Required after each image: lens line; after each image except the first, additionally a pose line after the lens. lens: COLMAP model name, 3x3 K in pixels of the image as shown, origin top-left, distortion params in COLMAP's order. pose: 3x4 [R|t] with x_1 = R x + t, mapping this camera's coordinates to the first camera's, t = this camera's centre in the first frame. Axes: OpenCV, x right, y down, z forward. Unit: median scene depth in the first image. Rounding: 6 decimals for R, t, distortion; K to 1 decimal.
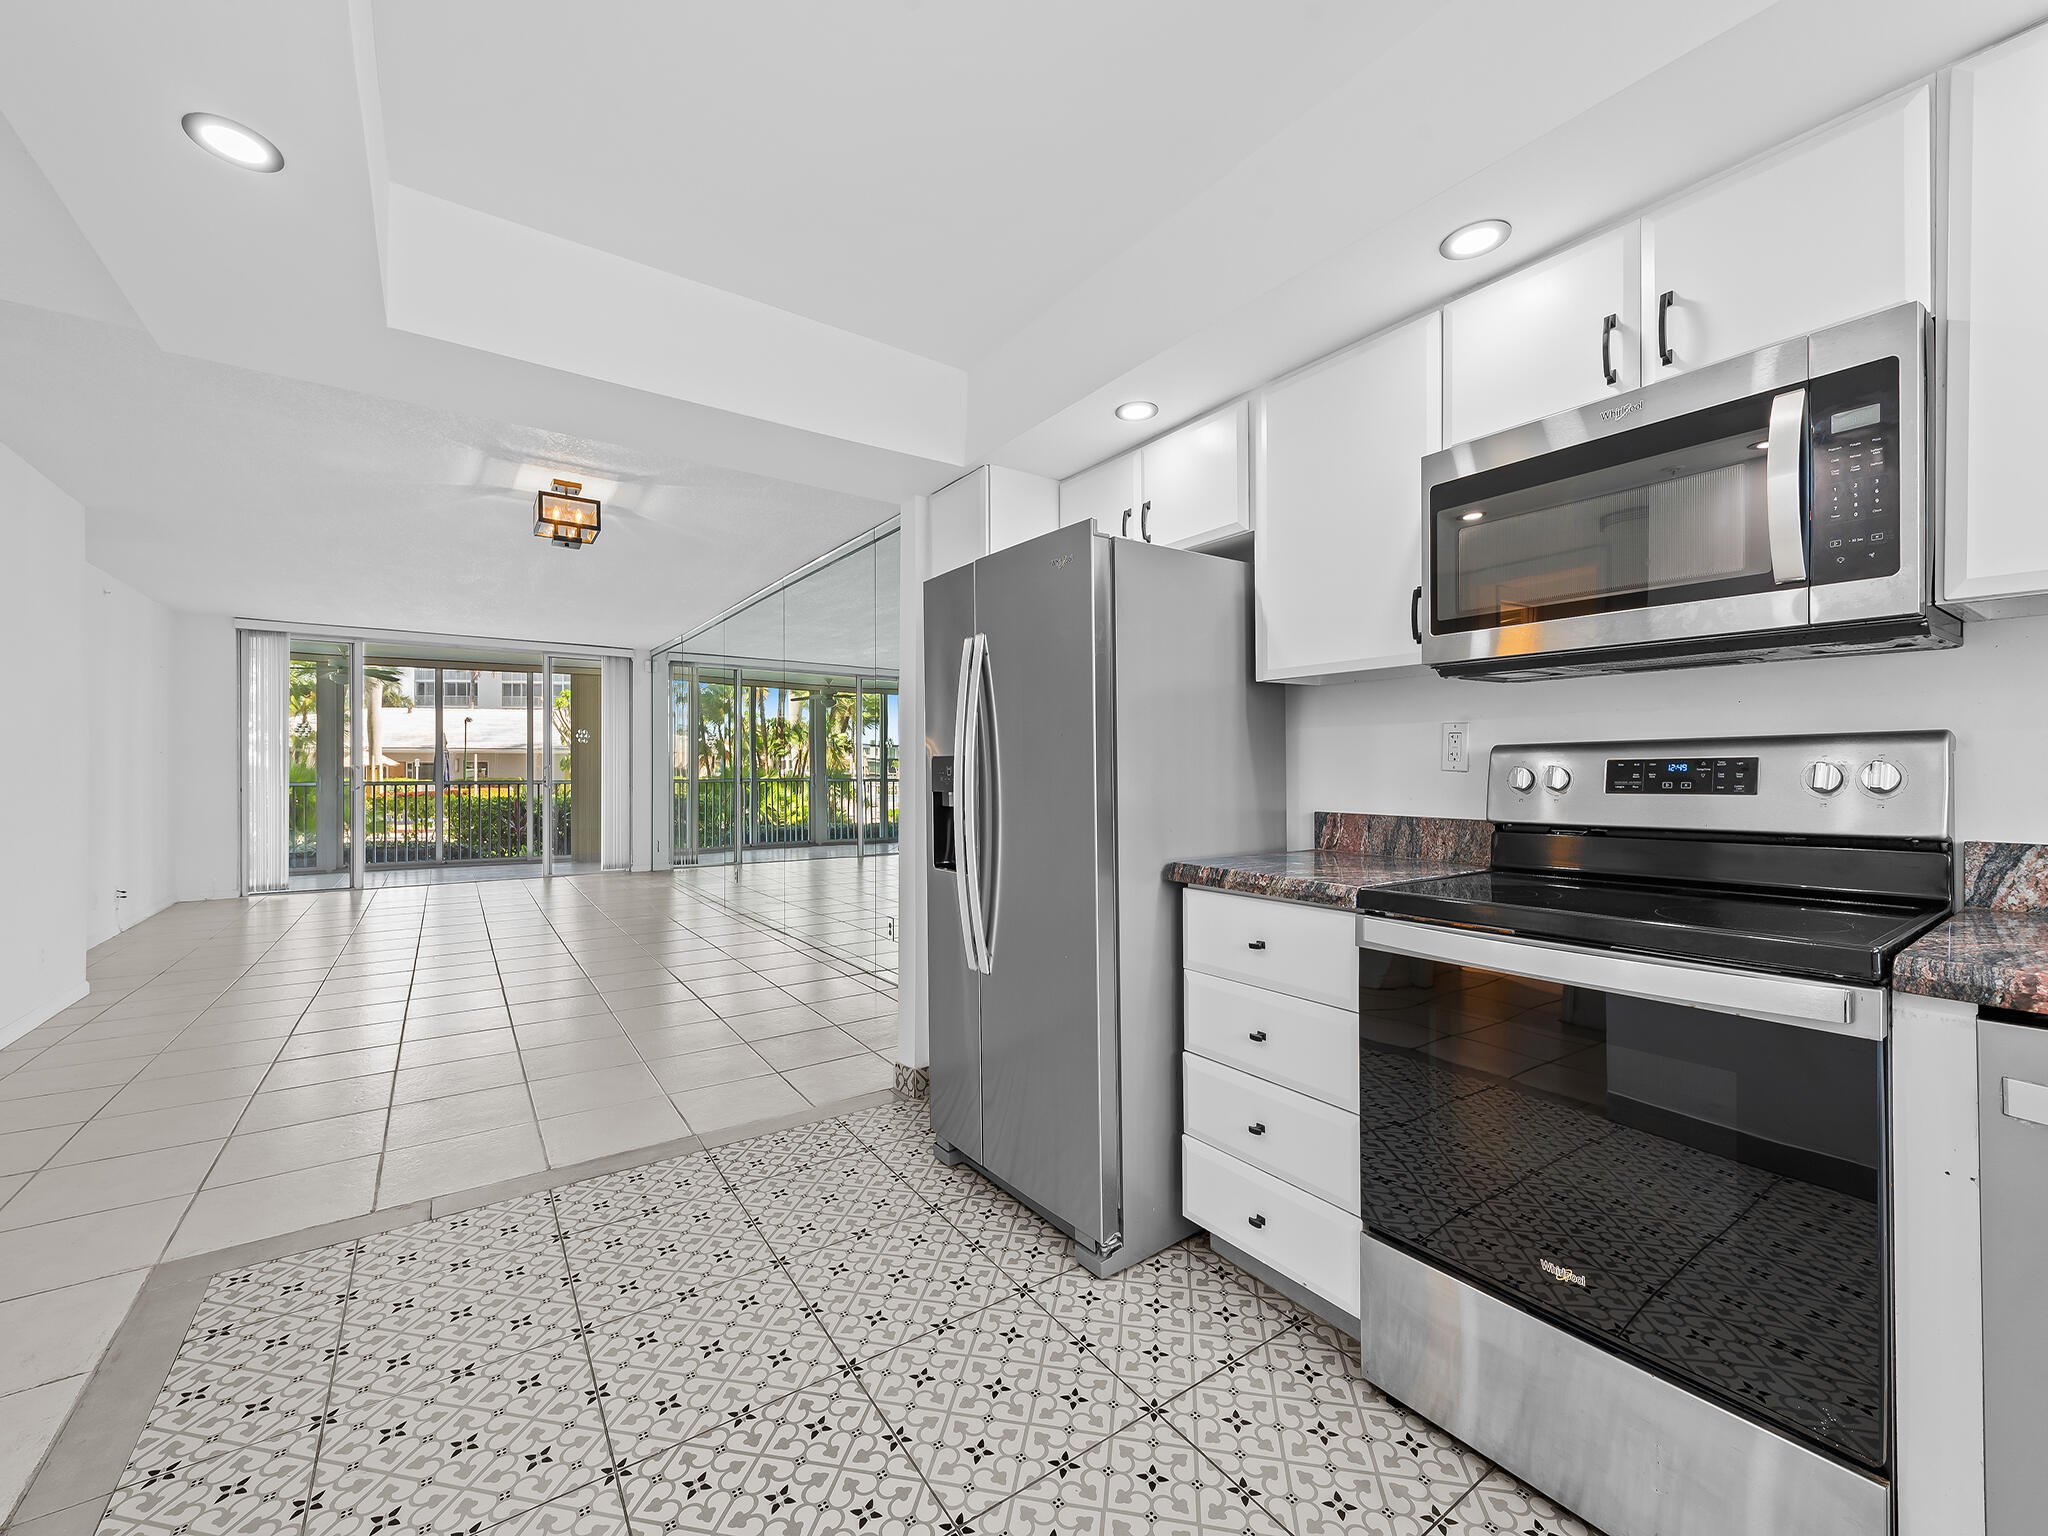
lens RADIAL K [[833.6, 0, 1023.1], [0, 833.6, 763.3], [0, 0, 1]] dist [-0.001246, -0.000038]
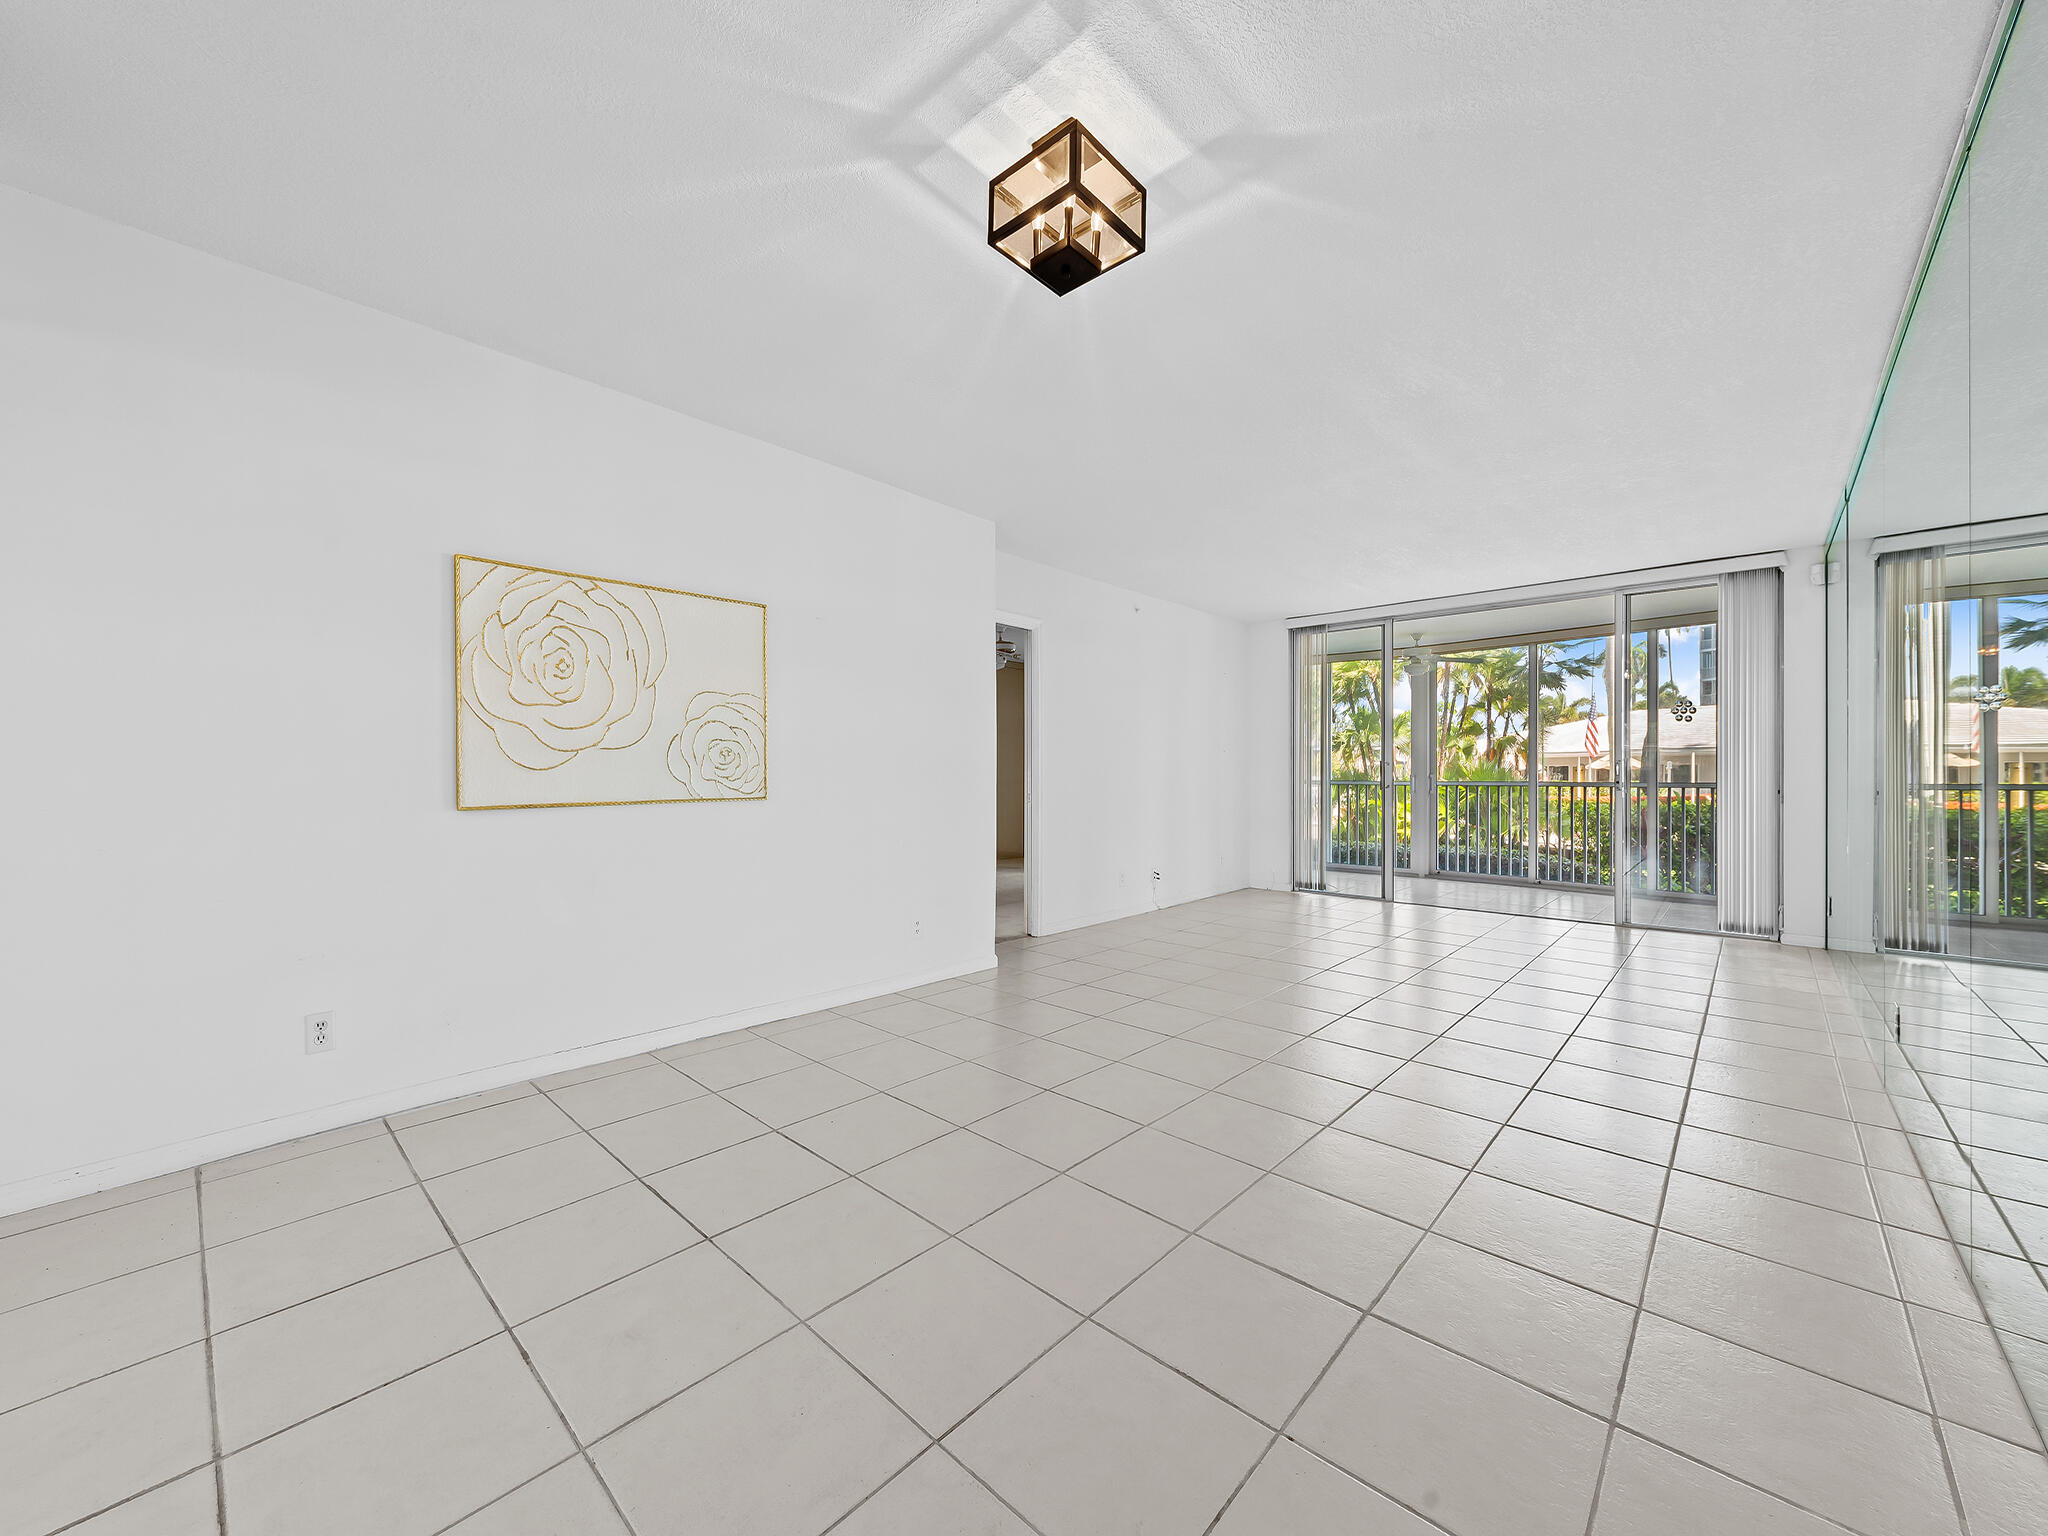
lens RADIAL K [[795.3, 0, 1023.6], [0, 795.3, 777.4], [0, 0, 1]] dist [0.006806, 0.000200]
pose [[0.214793, 0.005342, -0.976645, -0.044882], [0.007441, 0.999947, 0.007106, 0.008862], [0.976631, -0.008794, 0.214742, 0.372459]]
